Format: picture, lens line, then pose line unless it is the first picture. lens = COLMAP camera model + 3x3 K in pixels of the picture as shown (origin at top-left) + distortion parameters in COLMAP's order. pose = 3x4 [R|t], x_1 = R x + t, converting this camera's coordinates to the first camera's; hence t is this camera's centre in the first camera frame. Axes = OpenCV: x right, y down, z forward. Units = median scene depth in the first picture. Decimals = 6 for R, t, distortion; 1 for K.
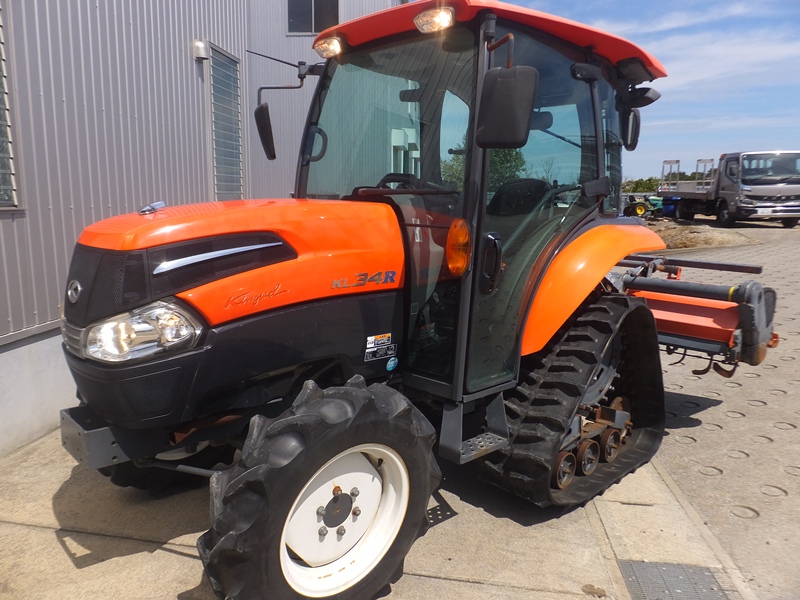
lens RADIAL K [[599.8, 0, 400.0], [0, 599.8, 300.0], [0, 0, 1]] dist [-0.008365, -0.003627]
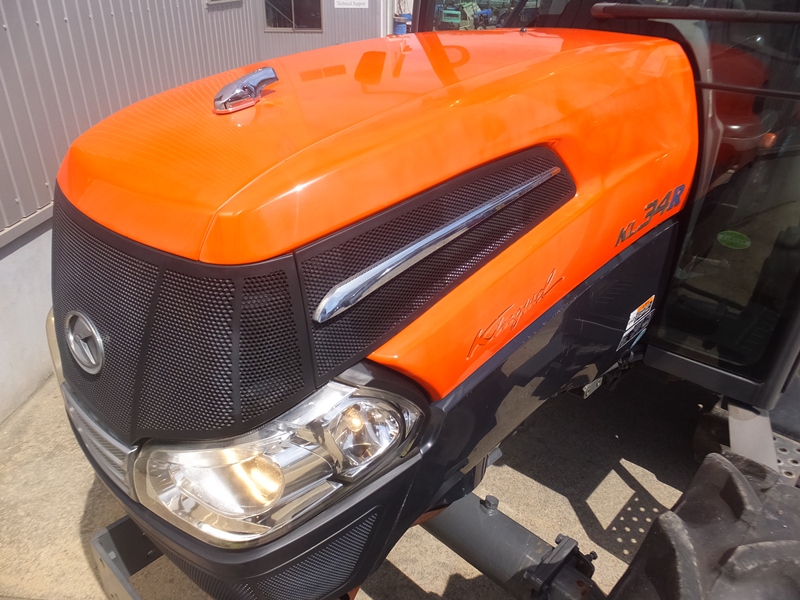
lens RADIAL K [[599.8, 0, 400.0], [0, 599.8, 300.0], [0, 0, 1]] dist [-0.008365, -0.003627]
pose [[0.998536, -0.030409, 0.044728, -0.332445], [0.014465, 0.946998, 0.320914, -0.146838], [-0.052117, -0.319797, 0.946052, 0.588536]]
